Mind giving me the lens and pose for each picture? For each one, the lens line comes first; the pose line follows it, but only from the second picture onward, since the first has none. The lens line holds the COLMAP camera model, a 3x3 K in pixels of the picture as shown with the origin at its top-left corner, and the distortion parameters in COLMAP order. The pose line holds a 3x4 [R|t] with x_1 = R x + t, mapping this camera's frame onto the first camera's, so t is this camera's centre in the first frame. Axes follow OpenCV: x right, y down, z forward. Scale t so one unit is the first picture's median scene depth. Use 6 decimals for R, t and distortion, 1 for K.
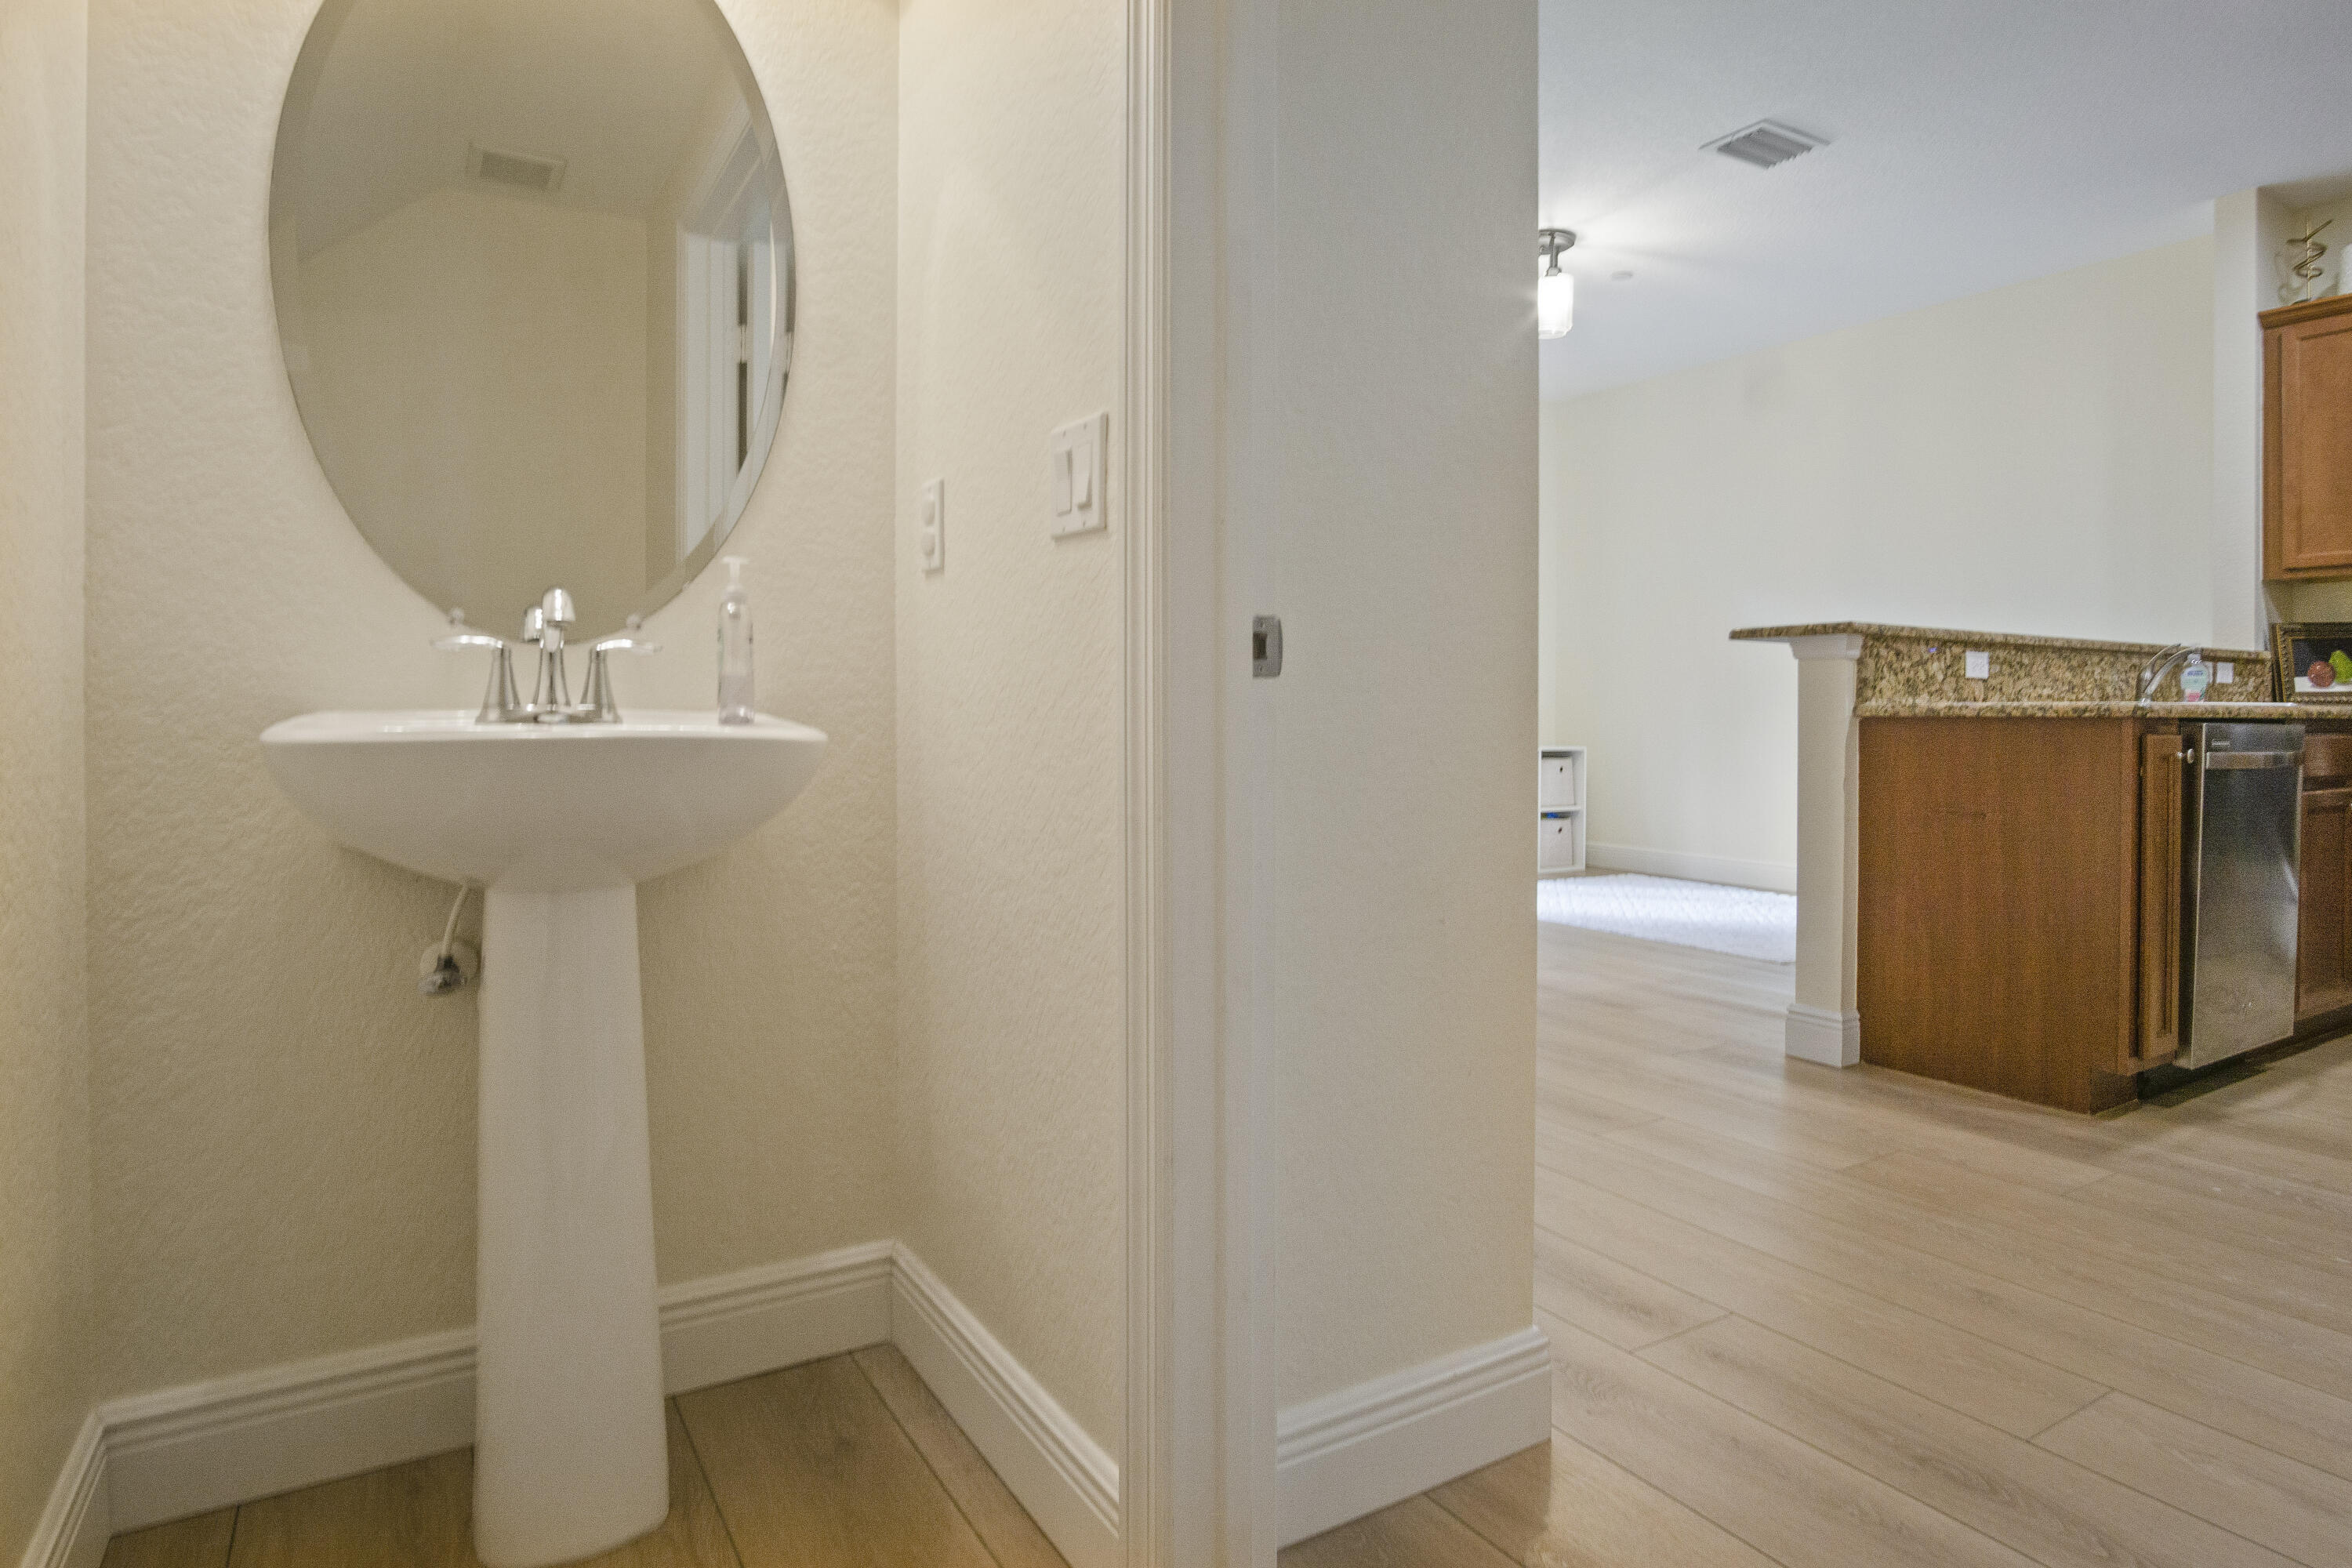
lens RADIAL K [[1312.8, 0, 1176.1], [0, 1312.8, 712.9], [0, 0, 1]] dist [-0.019720, 0.001421]
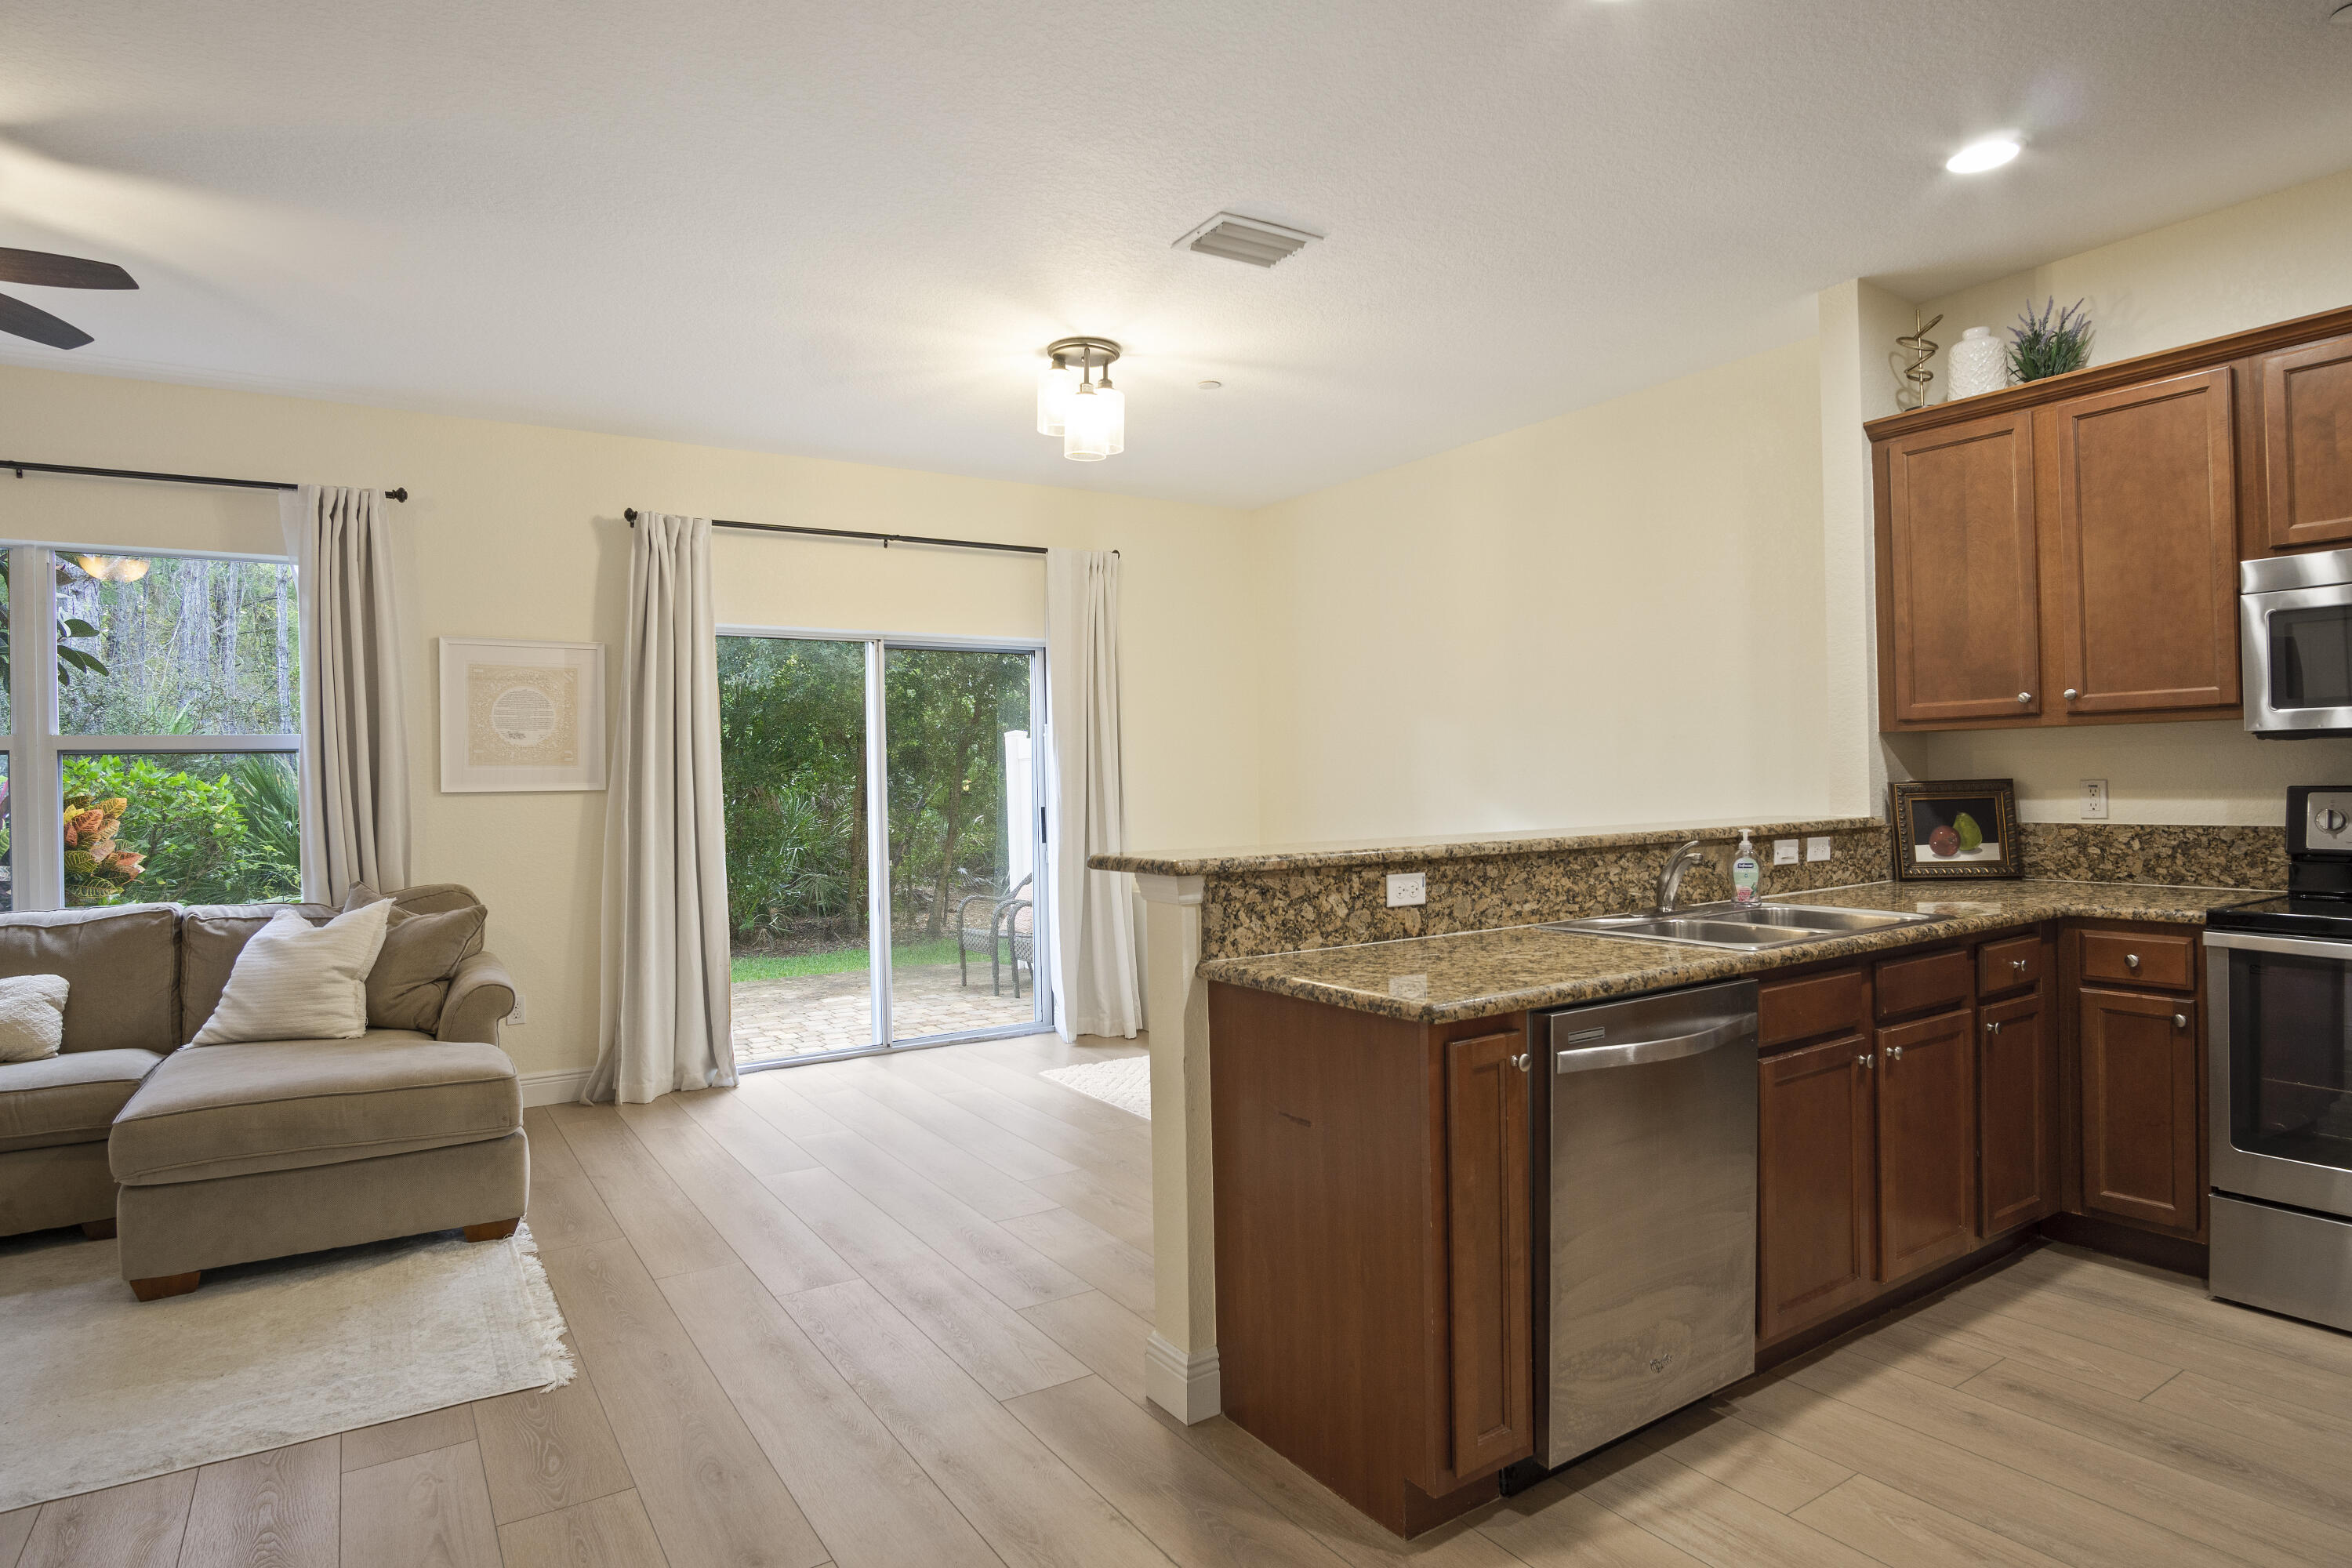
lens RADIAL K [[1284.9, 0, 1176.0], [0, 1284.9, 784.0], [0, 0, 1]] dist [-0.023951, 0.001734]
pose [[0.999244, -0.026341, 0.028607, 0.386928], [0.026337, 0.999653, 0.000517, -0.090459], [-0.028611, 0.000237, 0.999591, 0.183747]]
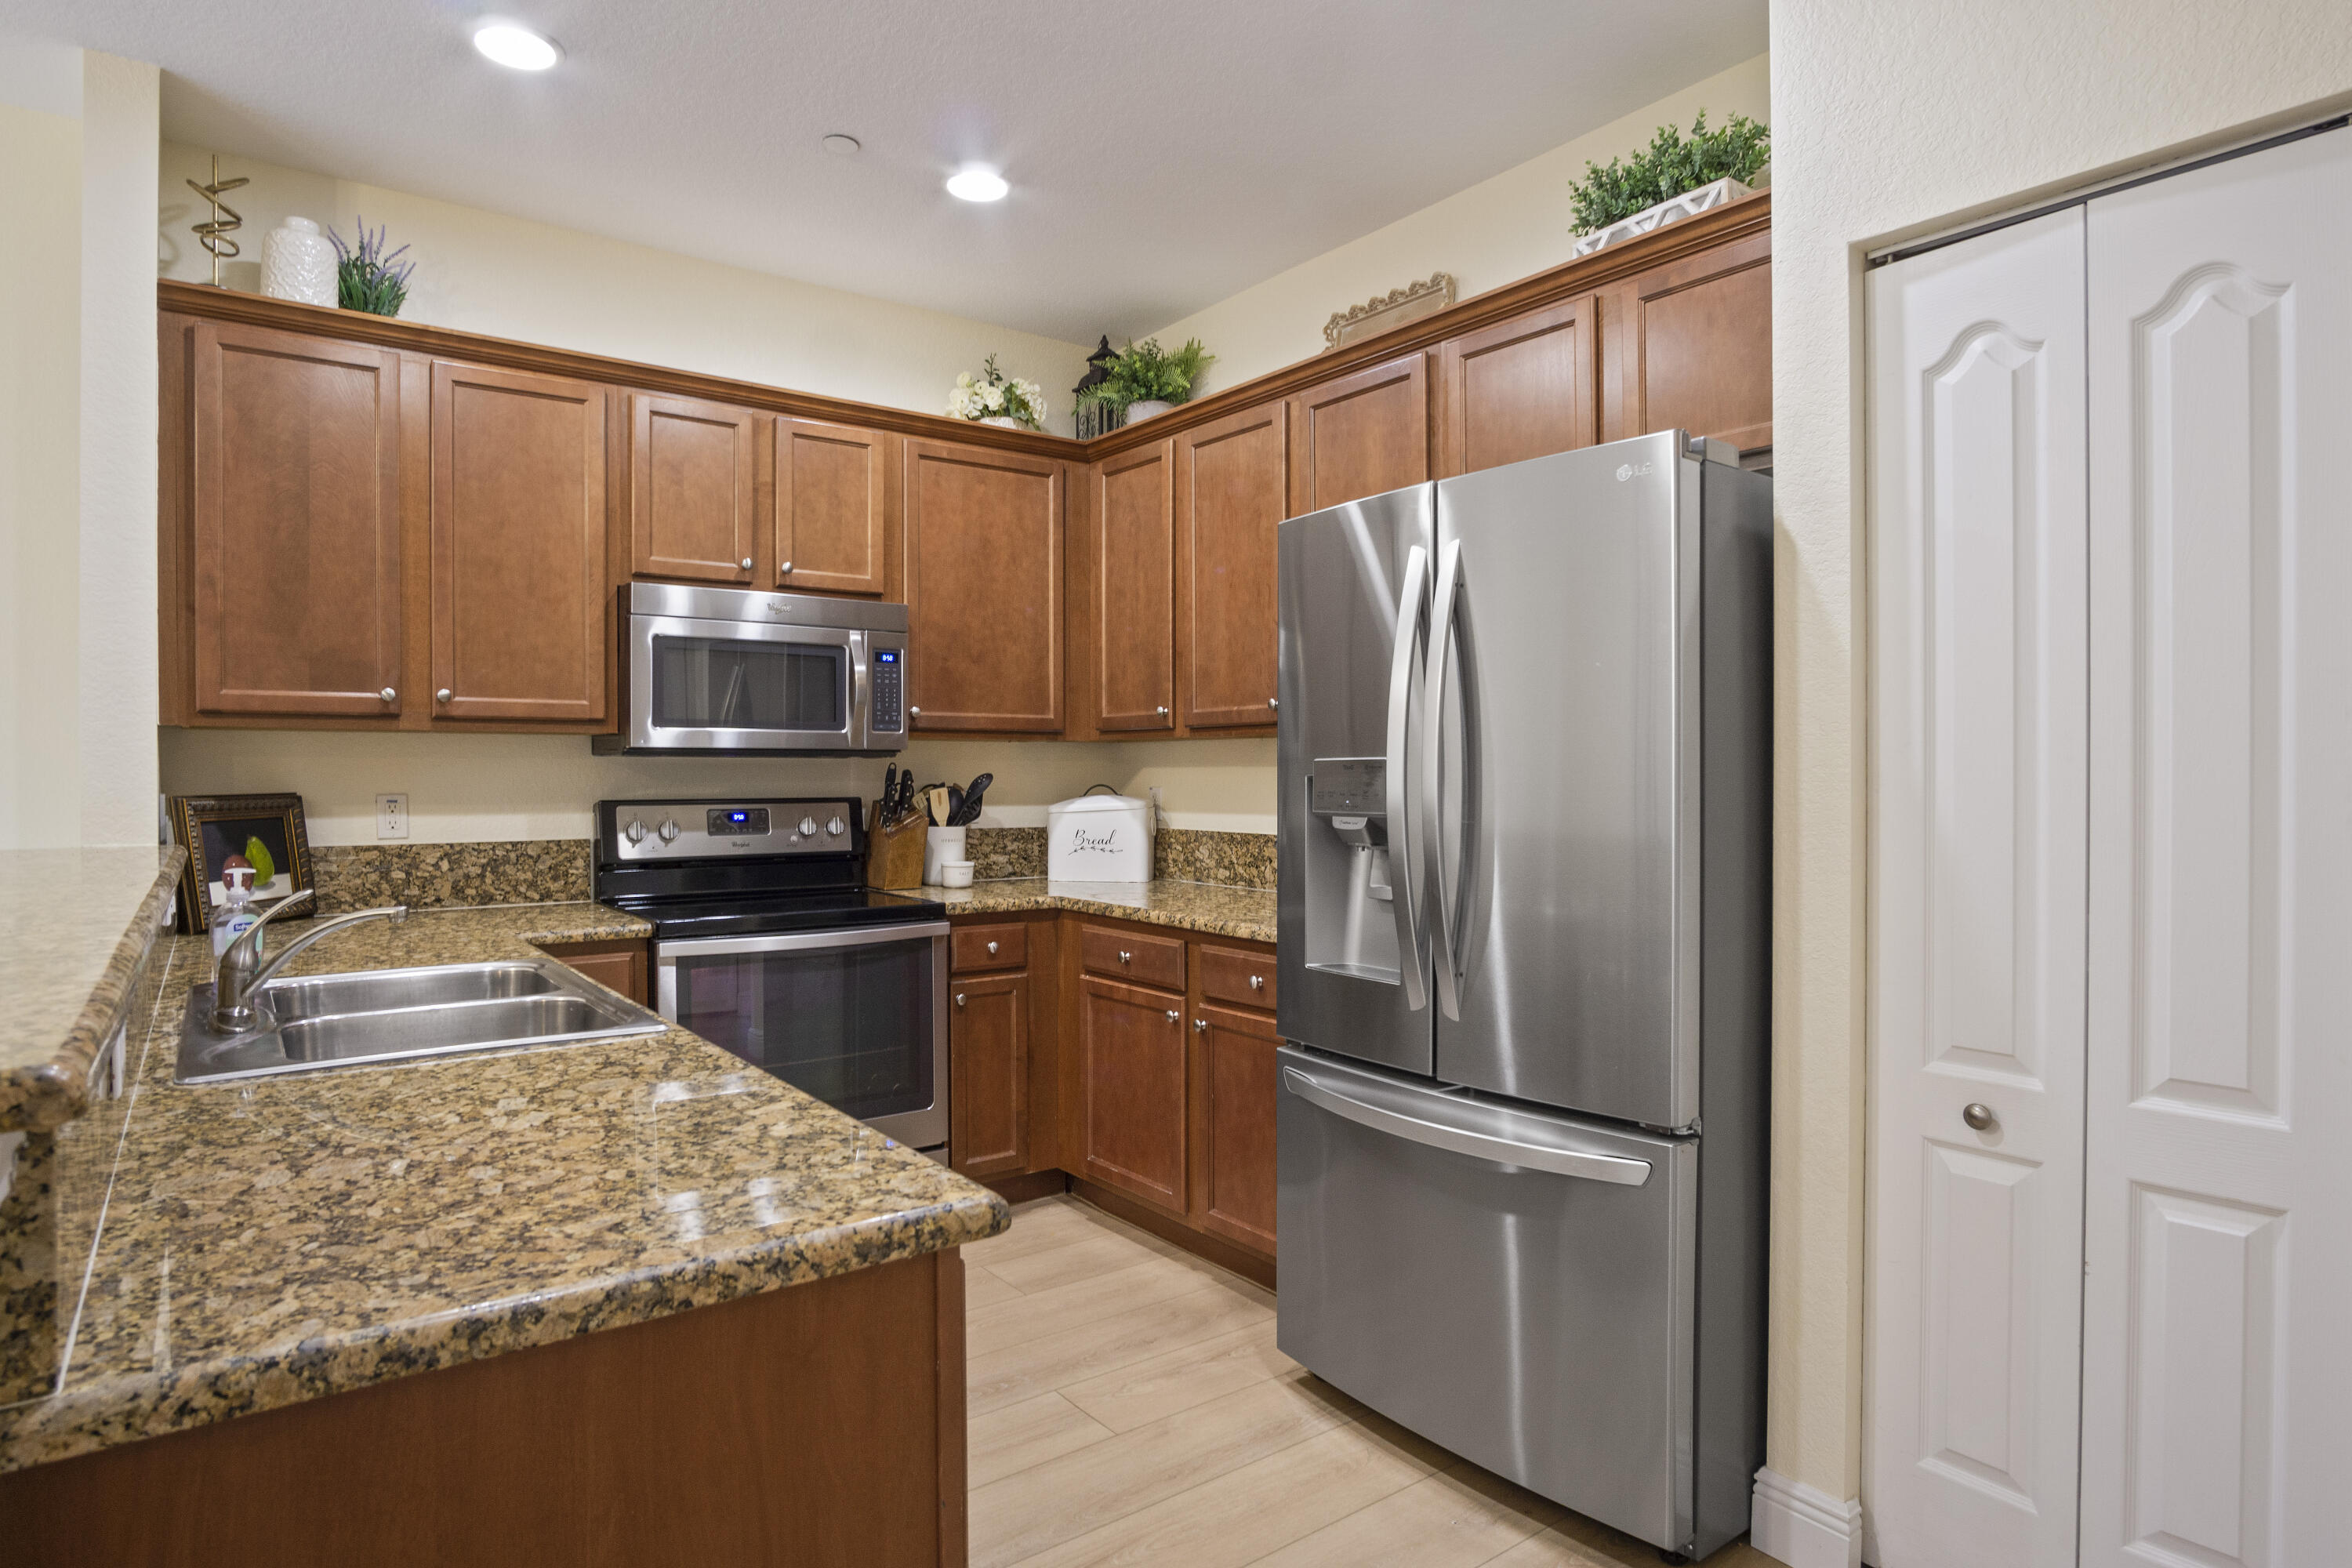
lens RADIAL K [[1284.9, 0, 1176.0], [0, 1284.9, 784.0], [0, 0, 1]] dist [-0.023951, 0.001734]
pose [[-0.092224, -0.013507, 0.995647, 0.233392], [0.002568, 0.999901, 0.013803, -0.091741], [-0.995735, 0.003830, -0.092180, 0.652258]]
